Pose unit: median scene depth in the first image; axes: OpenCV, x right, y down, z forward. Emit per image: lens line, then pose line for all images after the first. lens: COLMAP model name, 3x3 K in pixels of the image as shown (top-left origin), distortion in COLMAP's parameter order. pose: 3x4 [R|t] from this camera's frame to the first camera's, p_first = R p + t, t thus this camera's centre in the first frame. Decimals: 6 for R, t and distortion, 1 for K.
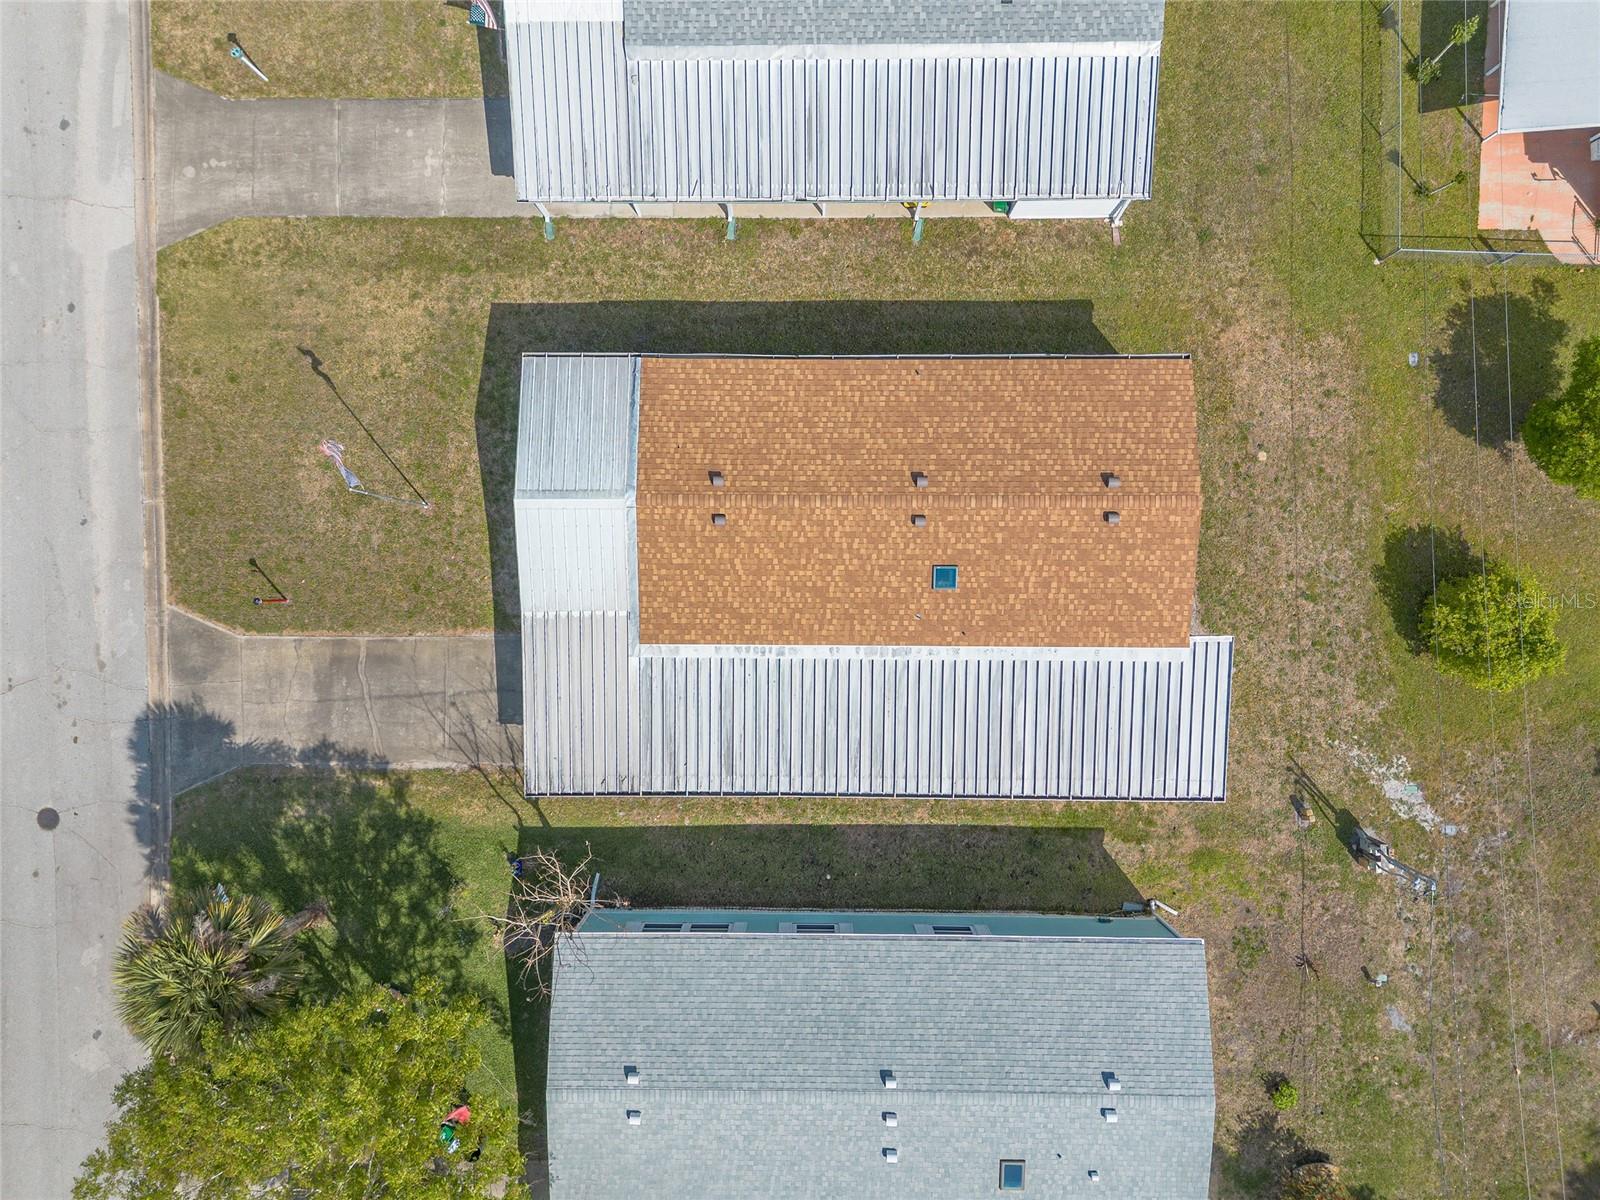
lens RADIAL K [[1129.8, 0, 793.1], [0, 1129.8, 598.0], [0, 0, 1]] dist [0.076995, -0.070270]
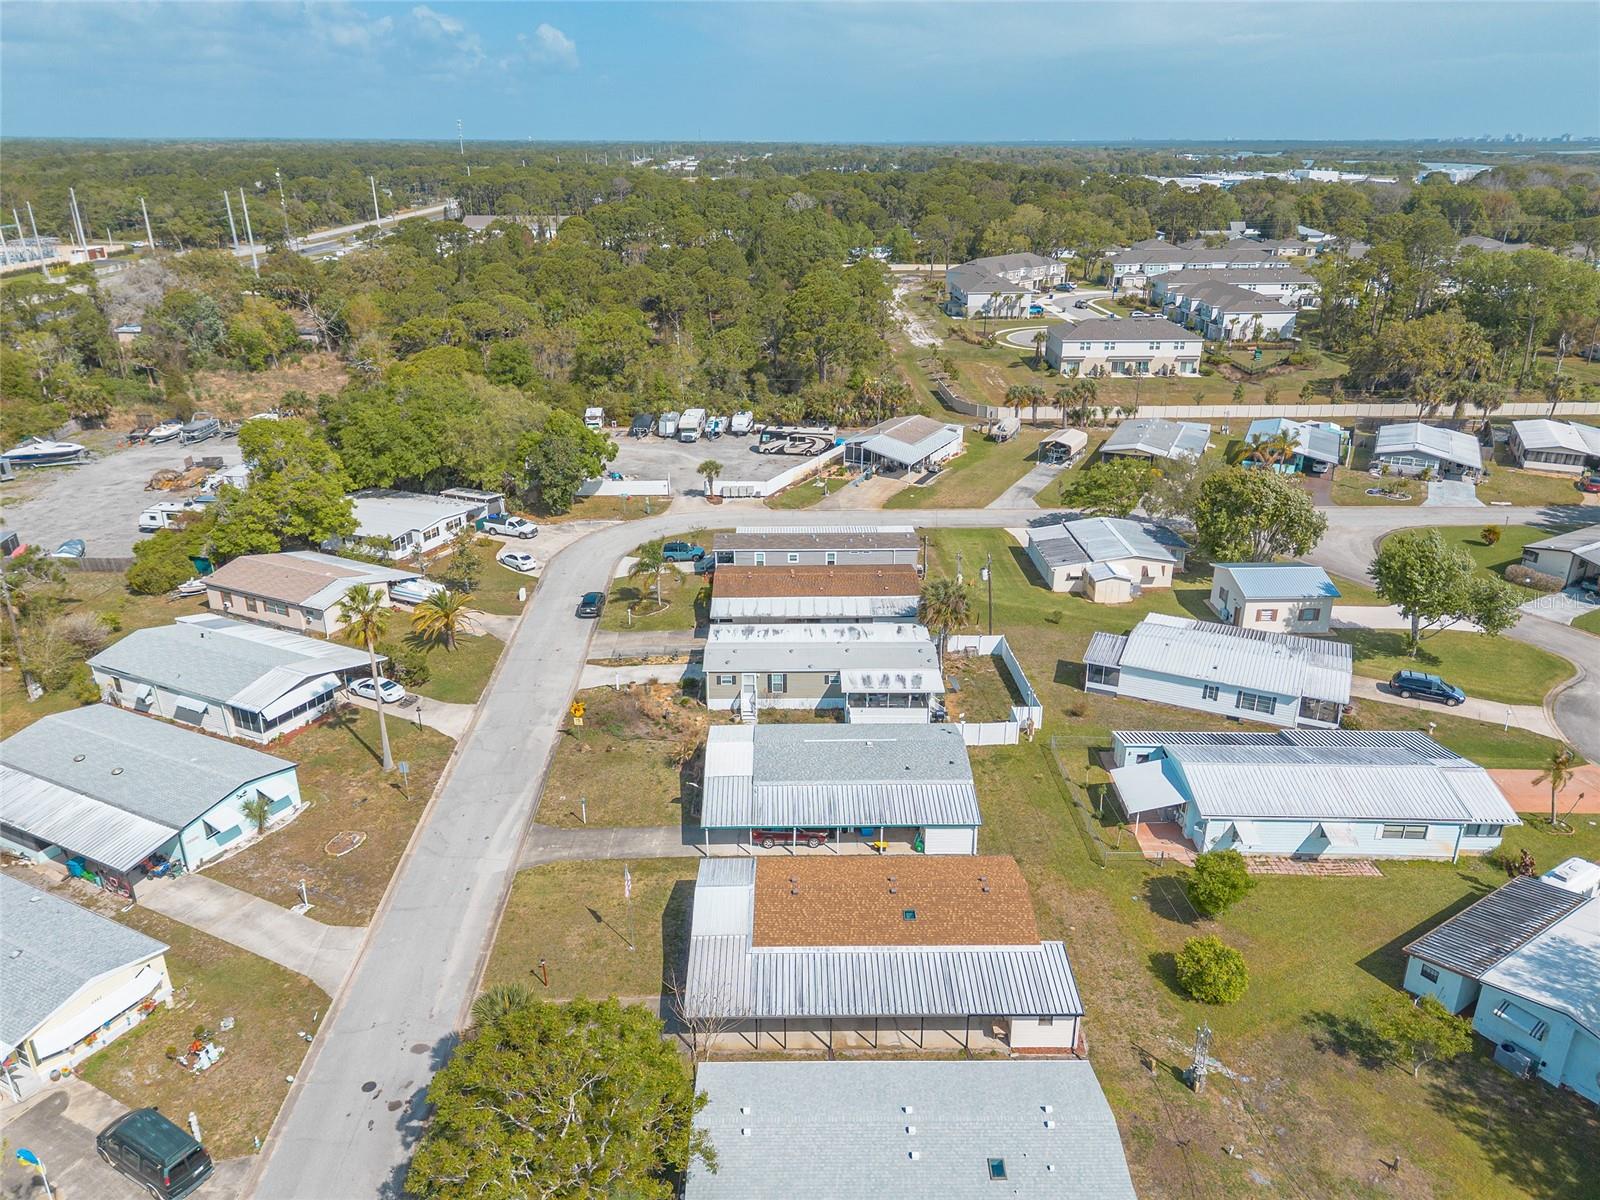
lens RADIAL K [[1129.8, 0, 795.9], [0, 1129.8, 615.1], [0, 0, 1]] dist [0.076995, -0.070270]
pose [[0.999839, 0.001117, 0.017925, -0.089256], [0.016157, 0.379791, -0.924931, 1.439061], [-0.007841, 0.925072, 0.379711, -0.209945]]
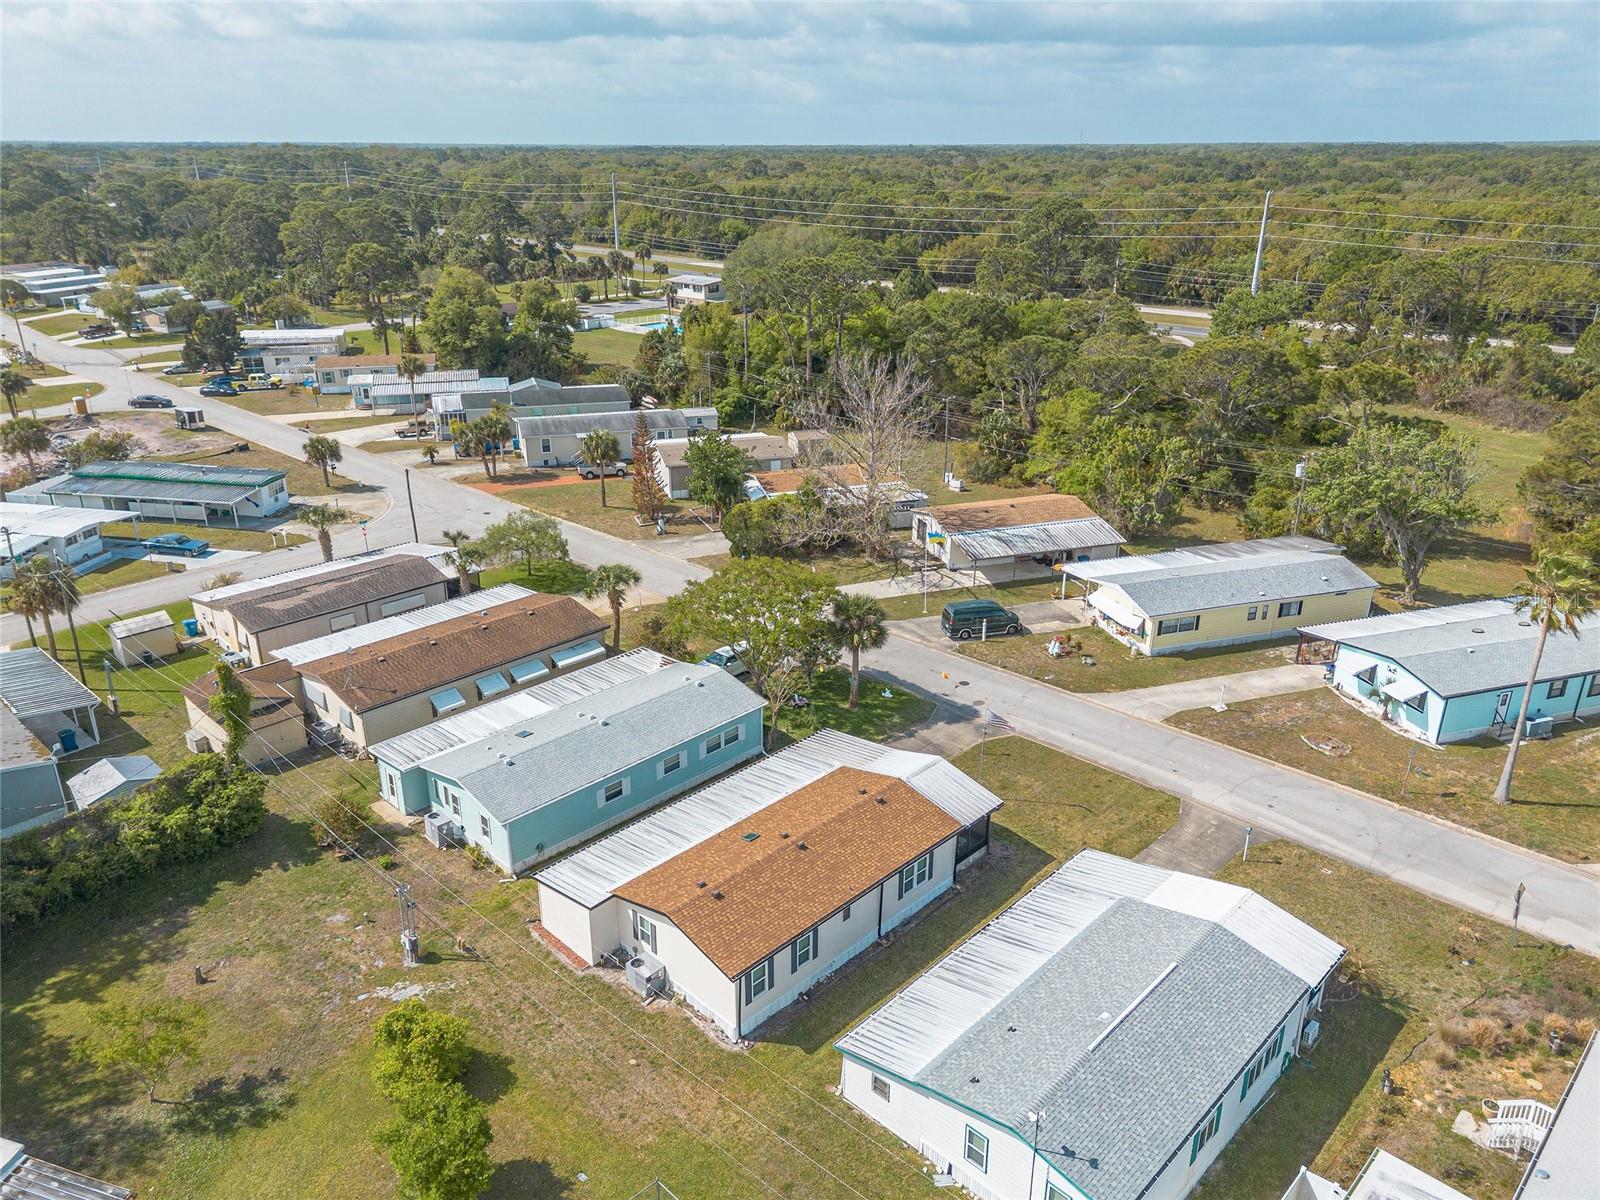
lens RADIAL K [[1129.8, 0, 797.0], [0, 1129.8, 608.9], [0, 0, 1]] dist [0.076995, -0.070270]
pose [[-0.698246, 0.277582, -0.659849, 0.995687], [-0.715858, -0.270452, 0.643742, -0.956914], [0.000234, 0.921848, 0.387551, 0.018645]]
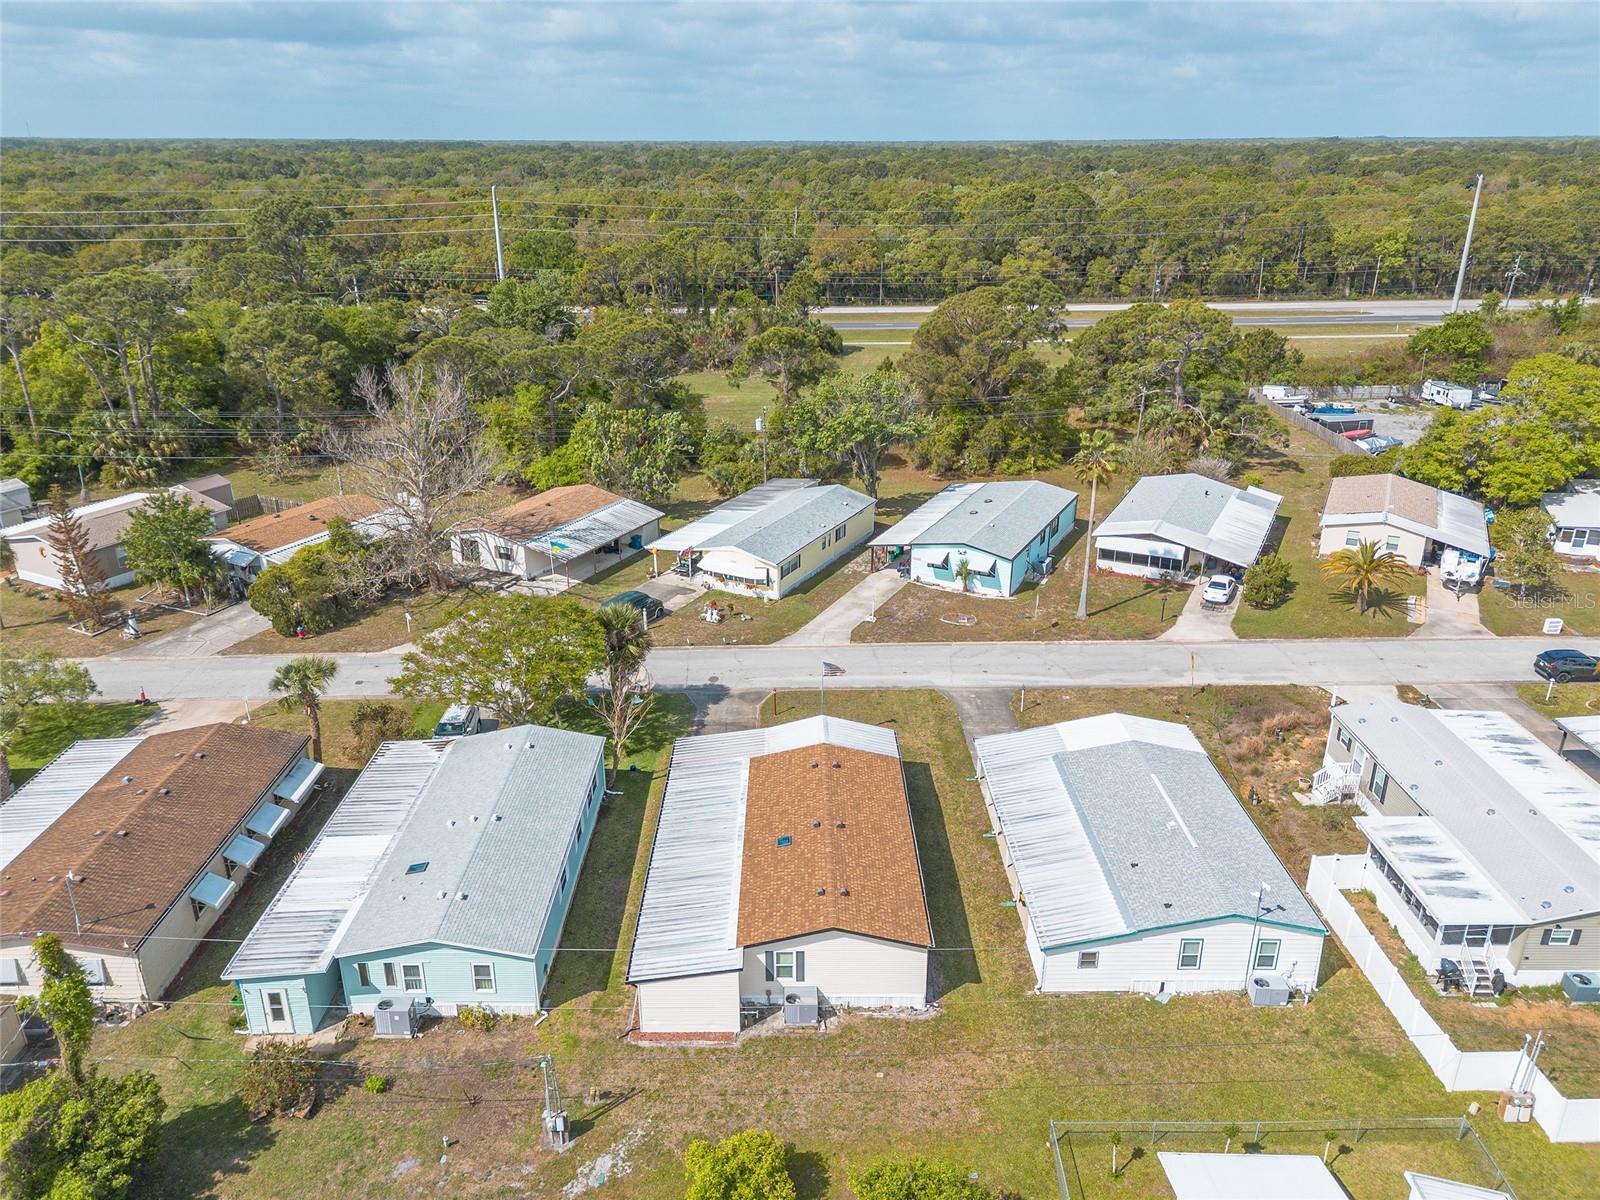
lens RADIAL K [[1129.8, 0, 800.2], [0, 1129.8, 610.0], [0, 0, 1]] dist [0.076995, -0.070270]
pose [[0.009357, 0.388253, -0.921505, 1.384475], [-0.999932, -0.002790, -0.011329, -0.019017], [-0.006970, 0.921549, 0.388200, 0.024922]]
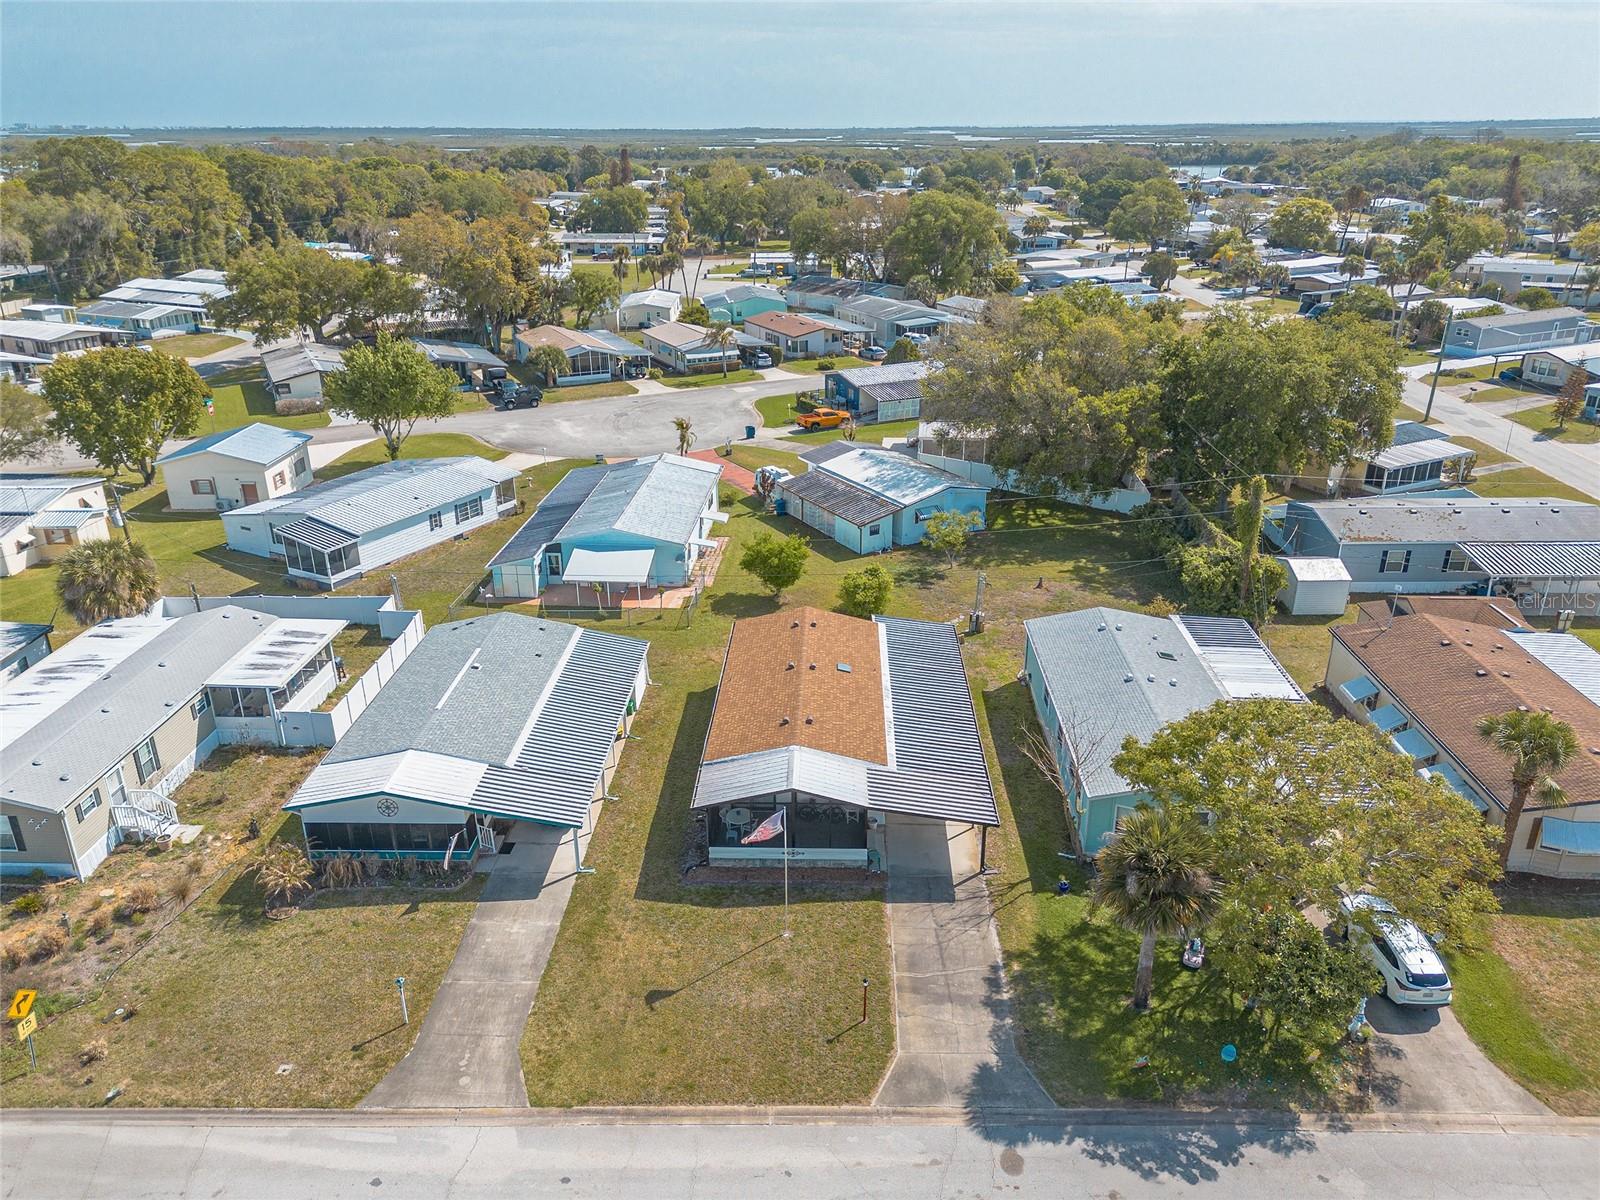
lens RADIAL K [[1129.8, 0, 805.2], [0, 1129.8, 614.9], [0, 0, 1]] dist [0.076995, -0.070270]
pose [[0.027263, -0.387503, 0.921465, -1.336451], [0.999564, 0.000120, -0.029524, -0.023263], [0.011330, 0.921869, 0.387337, 0.195046]]
